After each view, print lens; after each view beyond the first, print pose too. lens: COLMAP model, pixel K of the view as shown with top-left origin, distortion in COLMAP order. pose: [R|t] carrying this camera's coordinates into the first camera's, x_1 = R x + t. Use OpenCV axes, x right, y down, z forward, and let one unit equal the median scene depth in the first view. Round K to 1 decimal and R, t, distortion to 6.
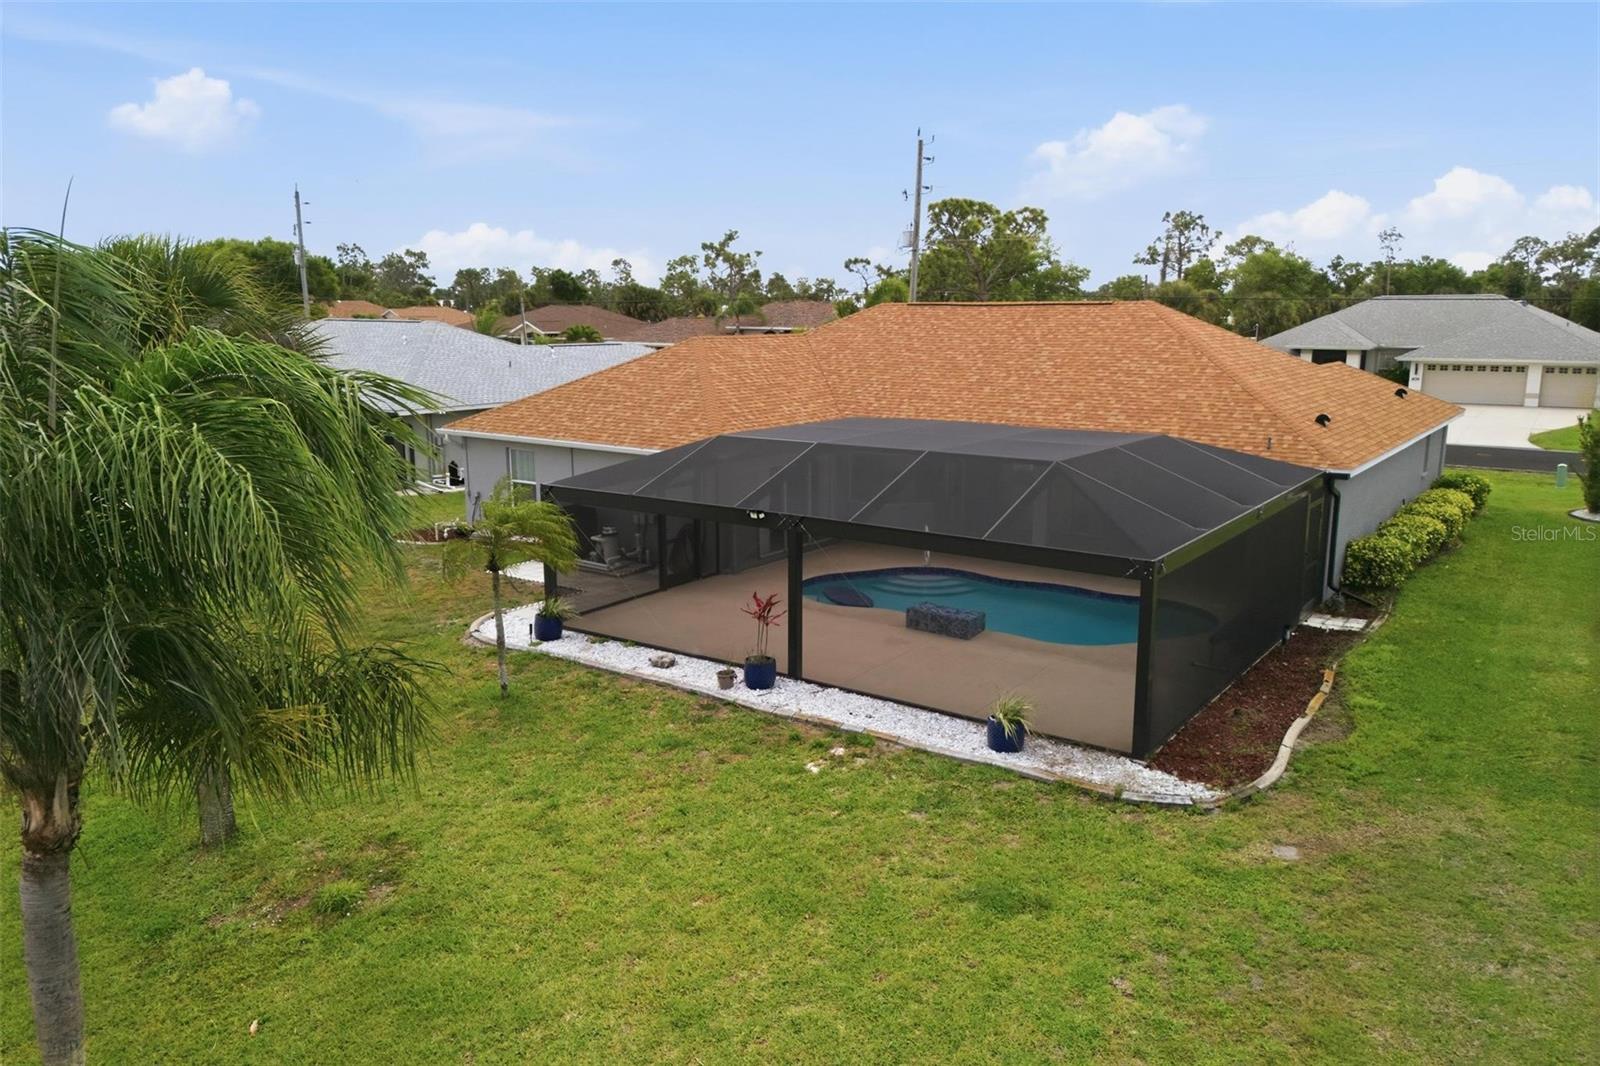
lens RADIAL K [[1168.1, 0, 797.2], [0, 1168.1, 531.7], [0, 0, 1]] dist [0.070041, -0.065820]
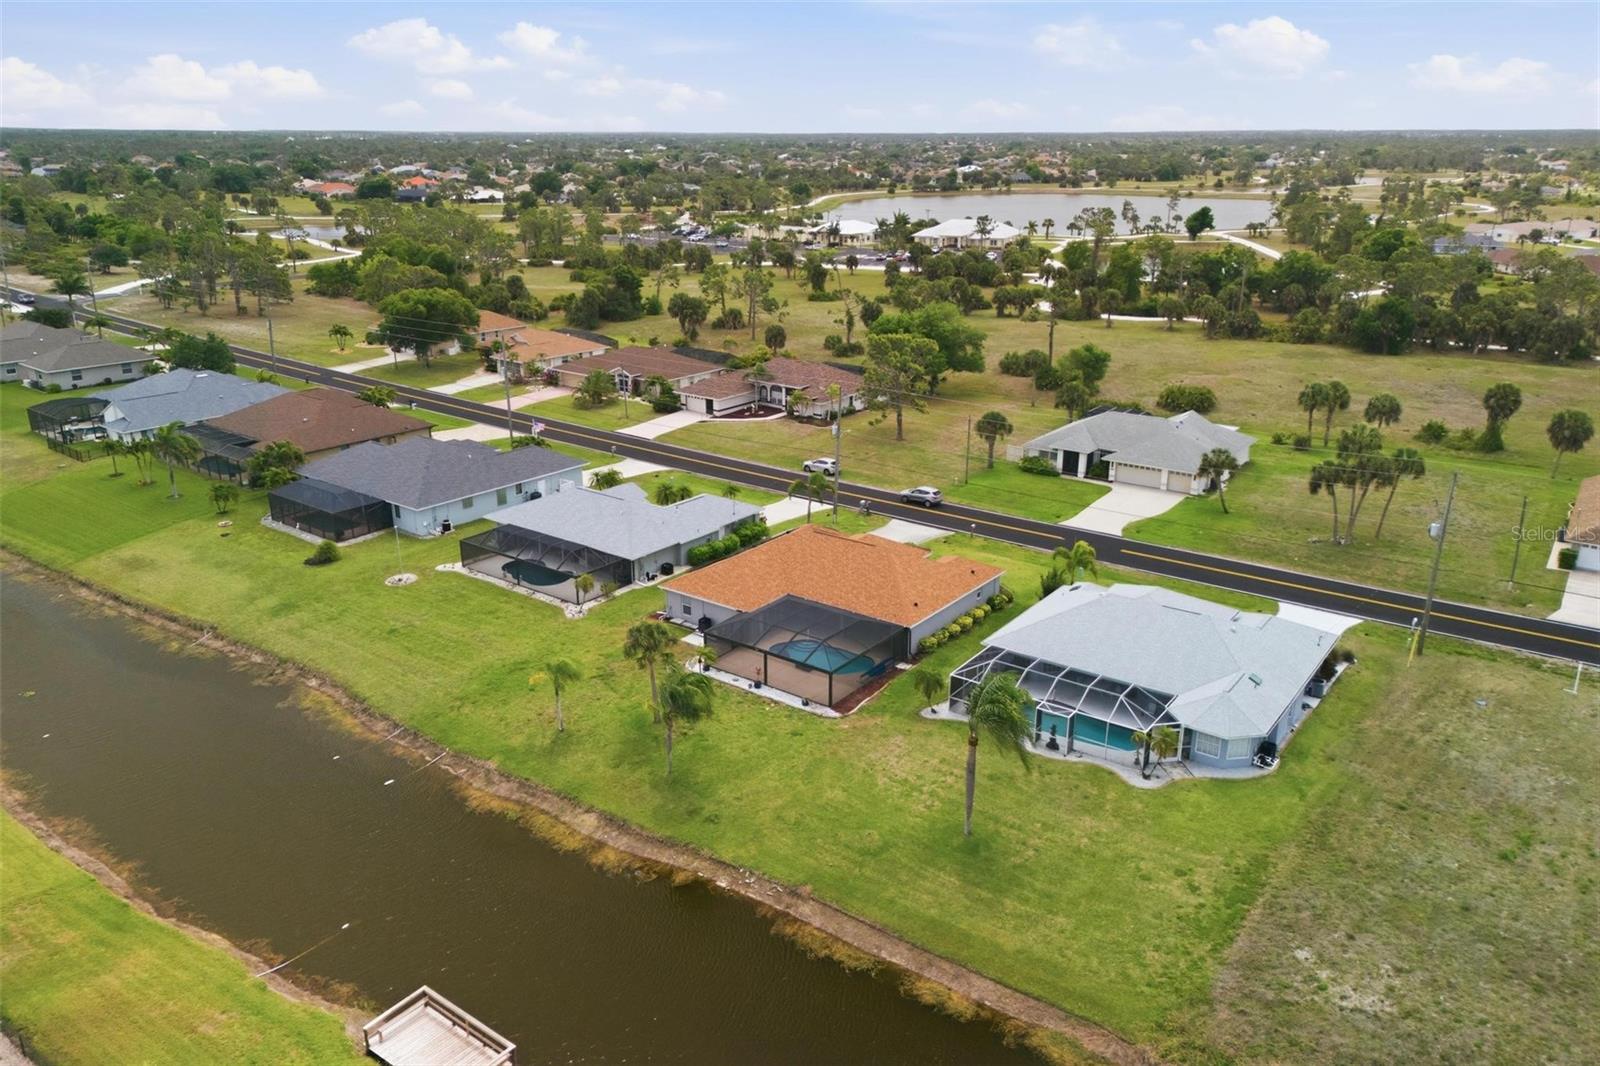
lens RADIAL K [[1168.1, 0, 794.2], [0, 1168.1, 521.0], [0, 0, 1]] dist [0.070041, -0.065820]
pose [[0.999782, 0.005943, -0.020028, 0.199495], [-0.003427, 0.992349, 0.123414, -1.084097], [0.020609, -0.123319, 0.992153, -3.459971]]
